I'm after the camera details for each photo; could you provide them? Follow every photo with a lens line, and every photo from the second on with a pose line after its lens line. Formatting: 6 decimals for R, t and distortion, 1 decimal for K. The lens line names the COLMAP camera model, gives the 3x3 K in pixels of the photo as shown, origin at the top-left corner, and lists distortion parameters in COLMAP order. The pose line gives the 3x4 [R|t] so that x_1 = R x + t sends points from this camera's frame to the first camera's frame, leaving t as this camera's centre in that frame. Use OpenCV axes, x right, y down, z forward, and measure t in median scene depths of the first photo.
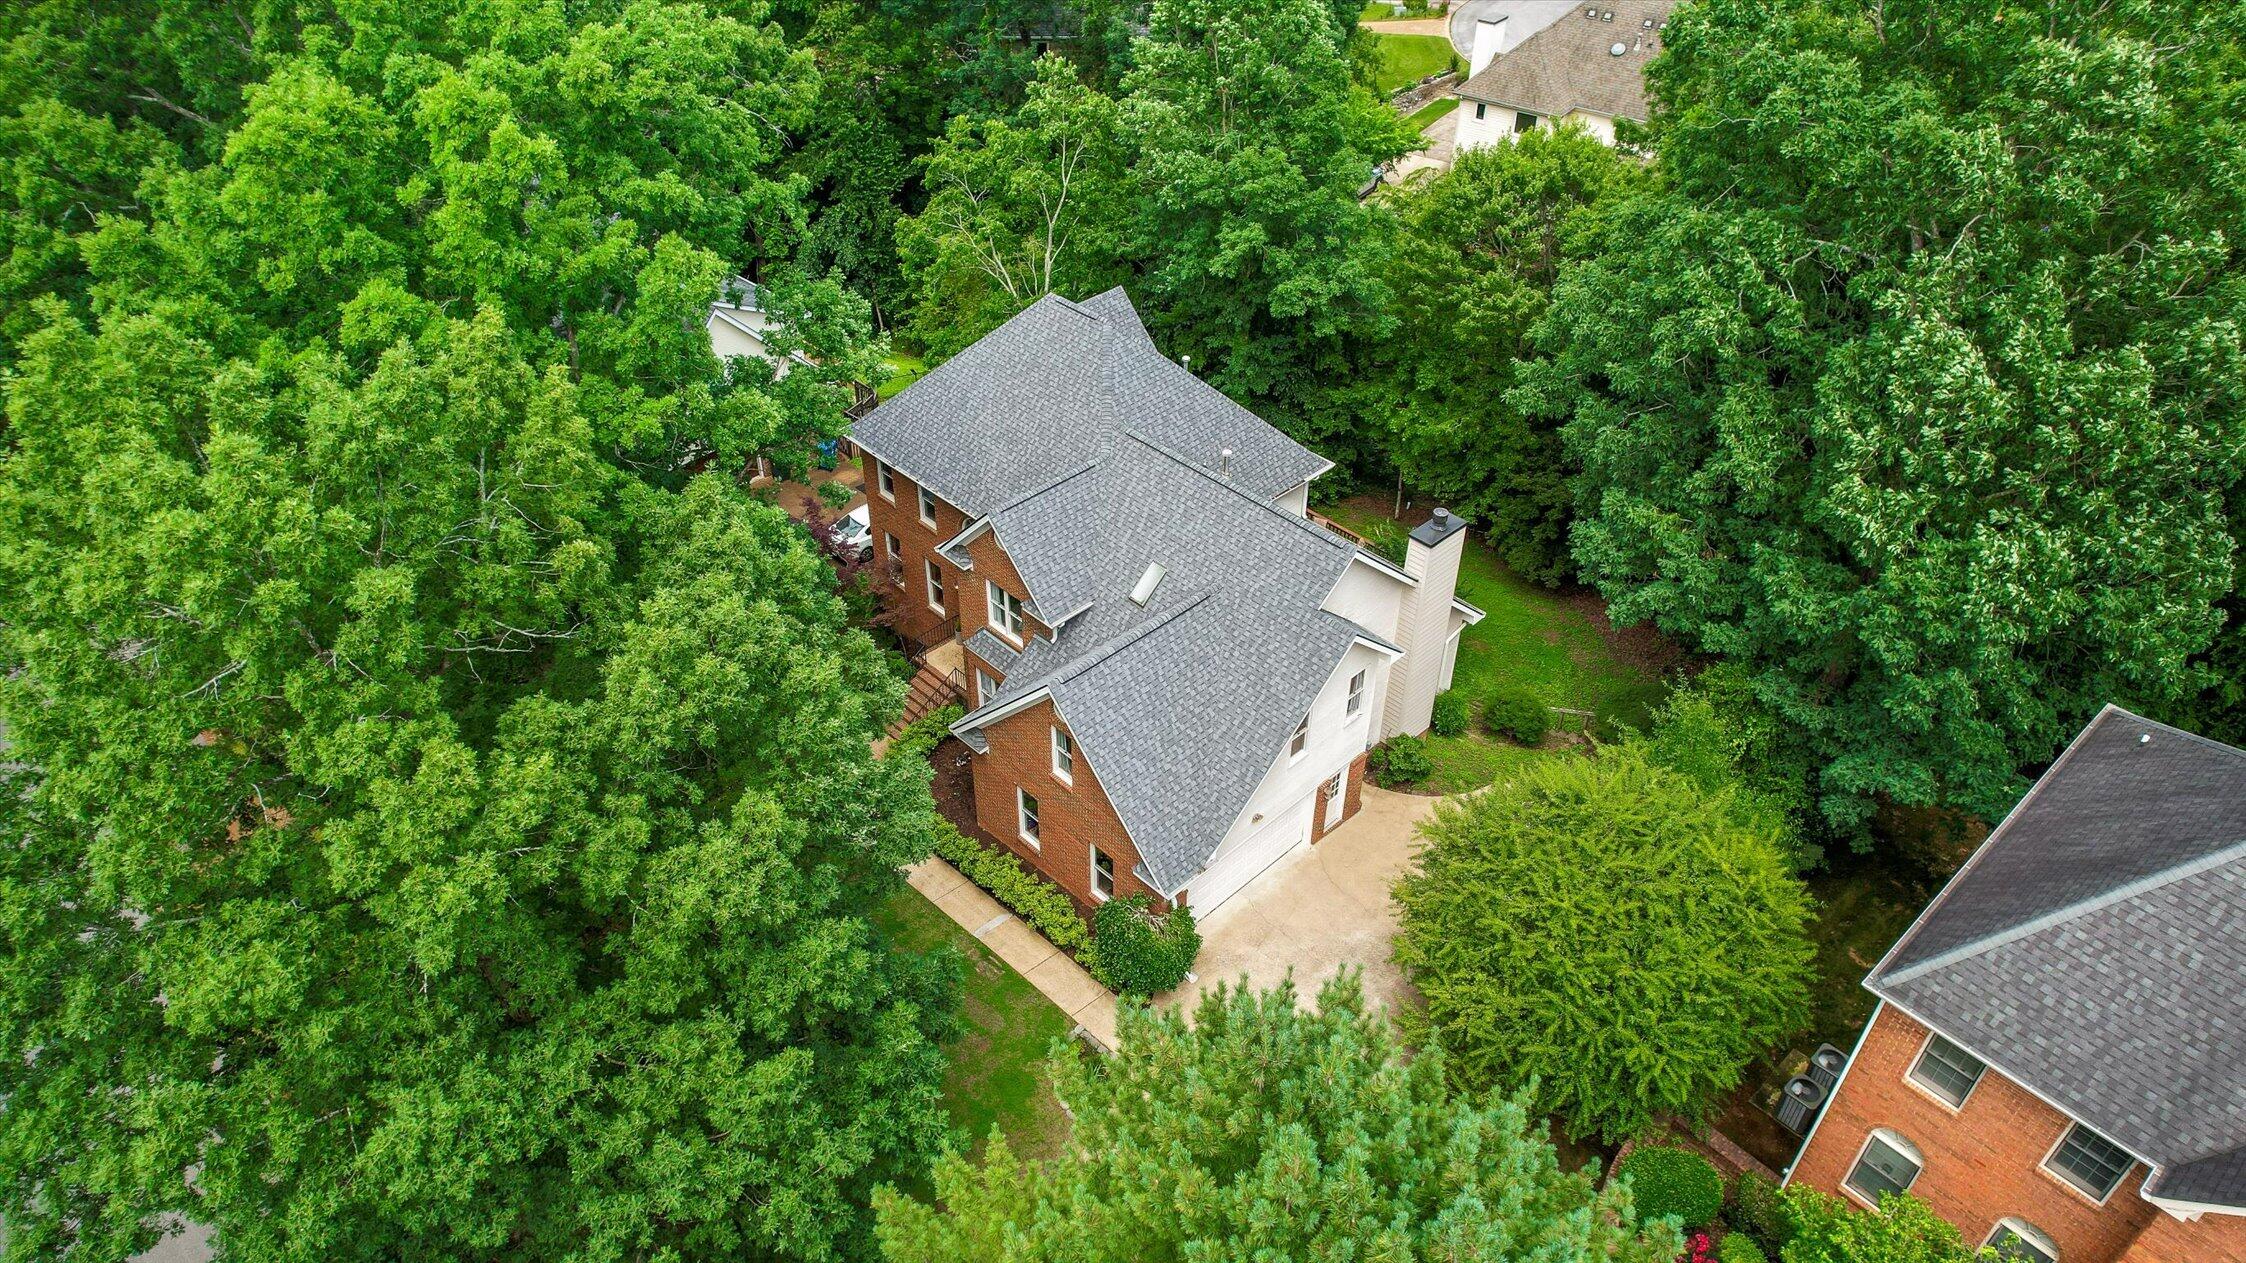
lens RADIAL K [[1430.6, 0, 1116.3], [0, 1430.6, 634.1], [0, 0, 1]] dist [-0.082863, 0.067559]
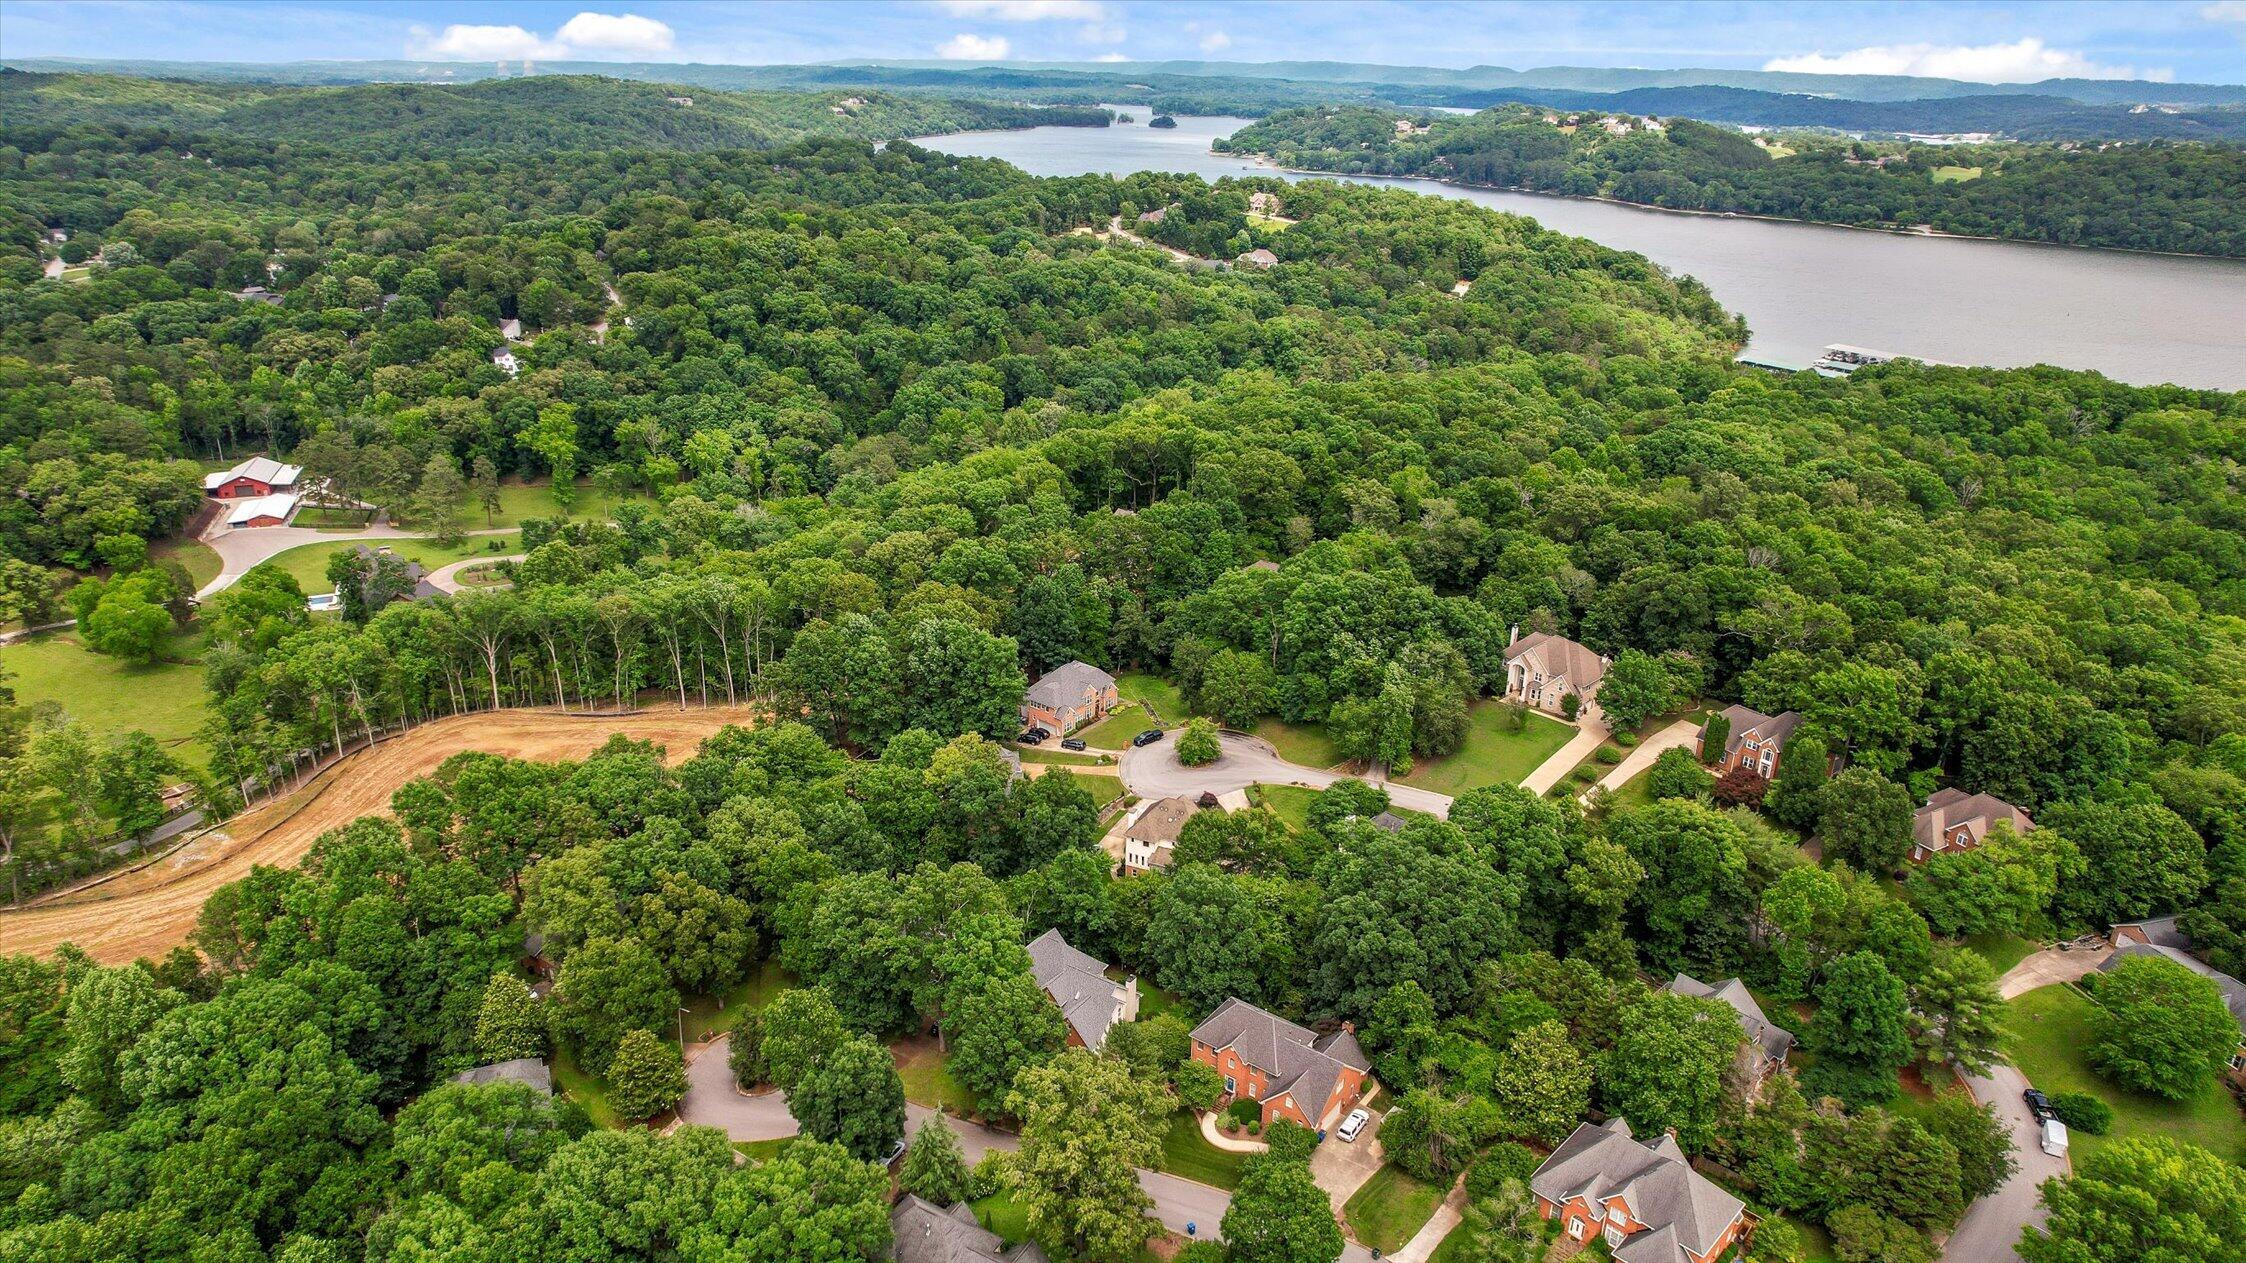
lens RADIAL K [[1430.6, 0, 1116.3], [0, 1430.6, 634.1], [0, 0, 1]] dist [-0.082863, 0.067559]
pose [[0.971825, -0.067835, 0.225733, -1.186298], [0.128650, 0.955115, -0.266841, 0.134552], [-0.197500, 0.288363, 0.936931, -5.440766]]
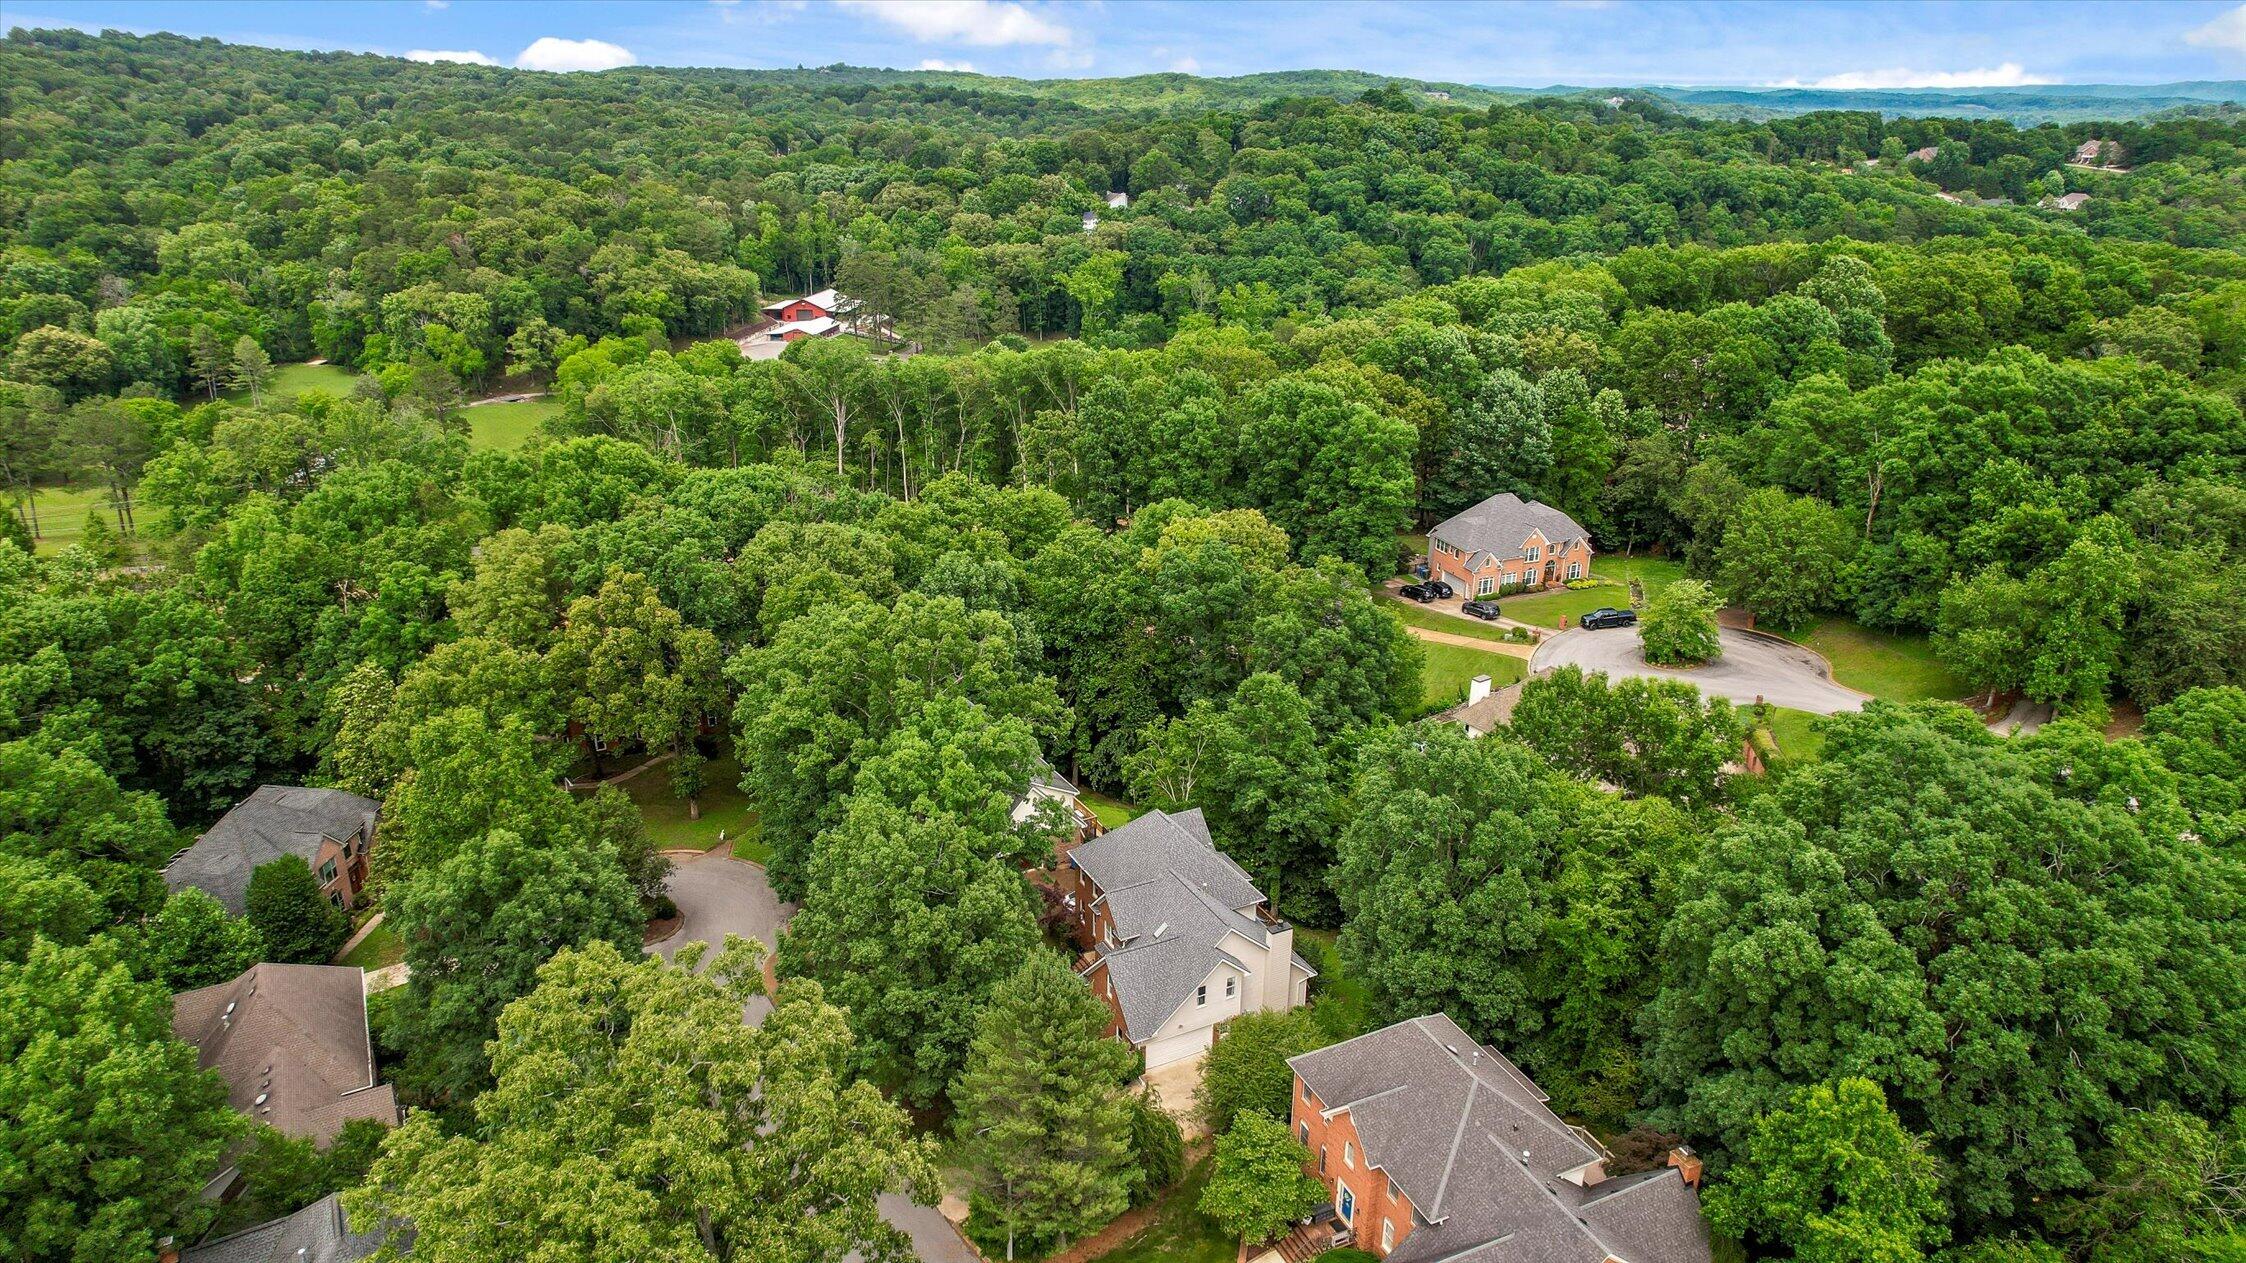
lens RADIAL K [[1430.6, 0, 1116.3], [0, 1430.6, 634.1], [0, 0, 1]] dist [-0.082863, 0.067559]
pose [[0.961668, 0.109184, -0.251544, 0.667511], [-0.179899, 0.943518, -0.278226, 0.234920], [0.206958, 0.312813, 0.926993, -1.928476]]
